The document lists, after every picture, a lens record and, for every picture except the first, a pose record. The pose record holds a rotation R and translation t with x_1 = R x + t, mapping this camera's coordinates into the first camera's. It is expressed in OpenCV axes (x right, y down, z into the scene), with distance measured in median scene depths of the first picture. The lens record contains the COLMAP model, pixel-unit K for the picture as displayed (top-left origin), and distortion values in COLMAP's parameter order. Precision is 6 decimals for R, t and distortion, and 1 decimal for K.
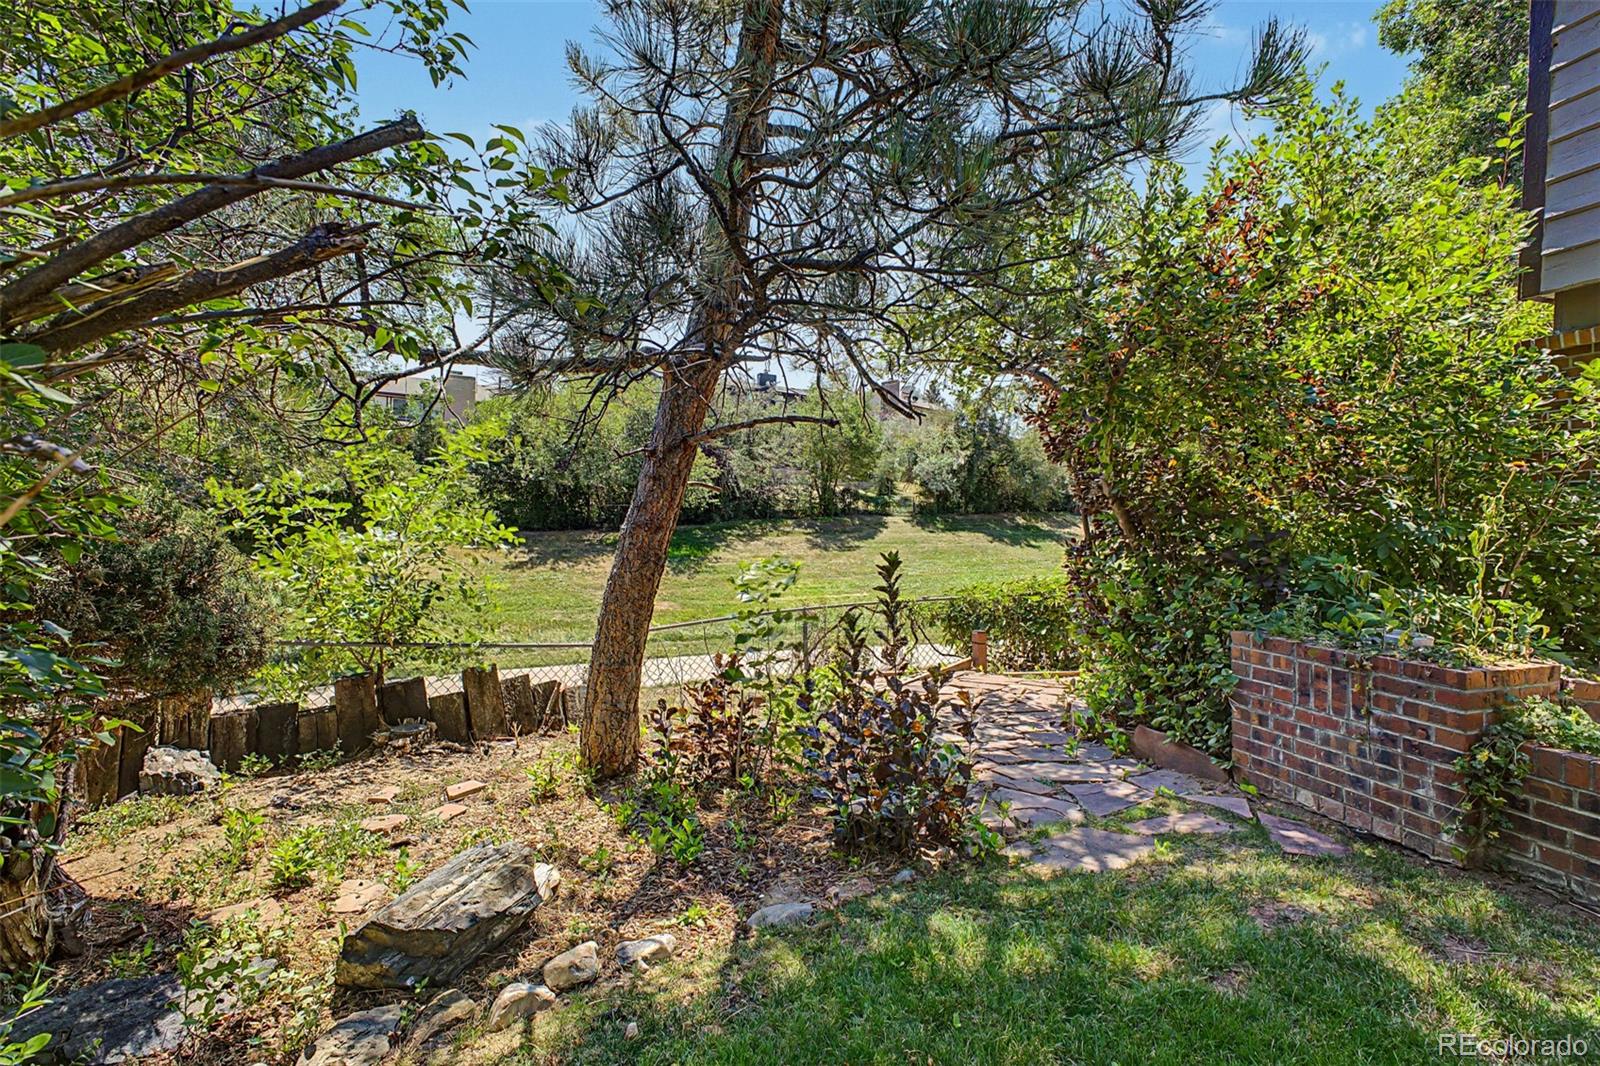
lens RADIAL K [[662.2, 0, 796.3], [0, 662.2, 519.4], [0, 0, 1]] dist [0.001484, -0.000142]
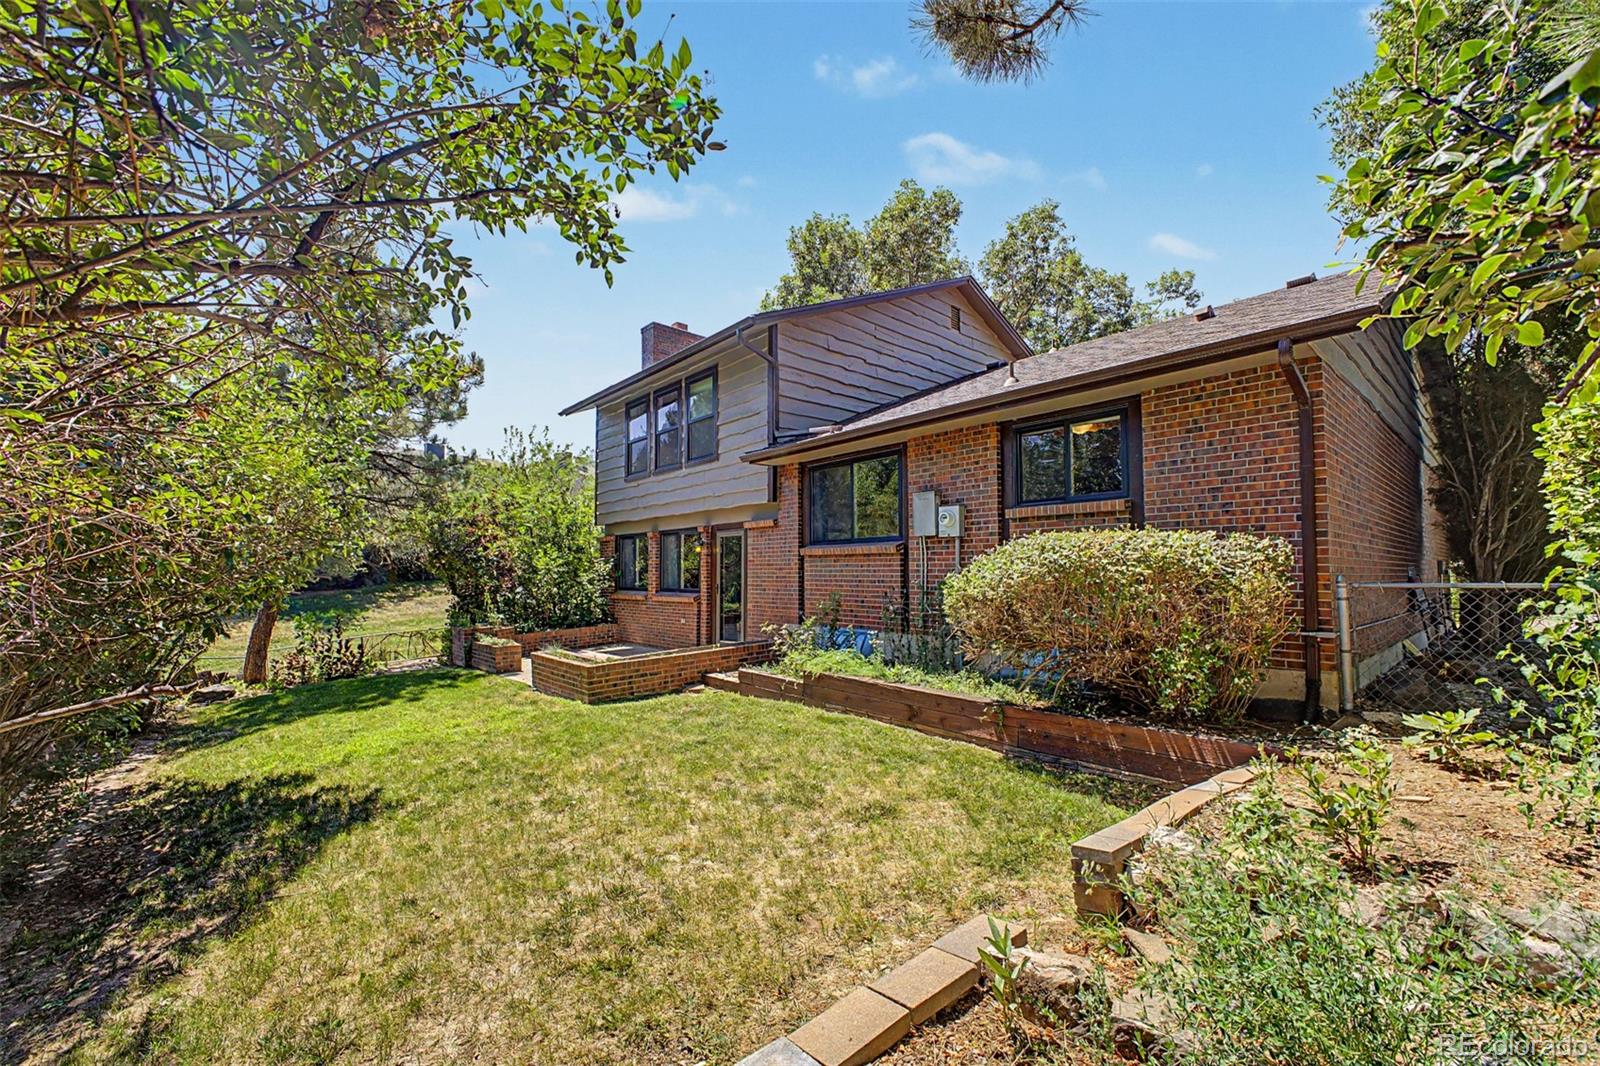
lens RADIAL K [[627.4, 0, 797.4], [0, 627.4, 543.4], [0, 0, 1]] dist [-0.000214, -0.000047]
pose [[0.901550, -0.013574, 0.432462, 0.989010], [0.030309, 0.999034, -0.031827, -0.162488], [-0.431612, 0.041802, 0.901090, -3.659503]]
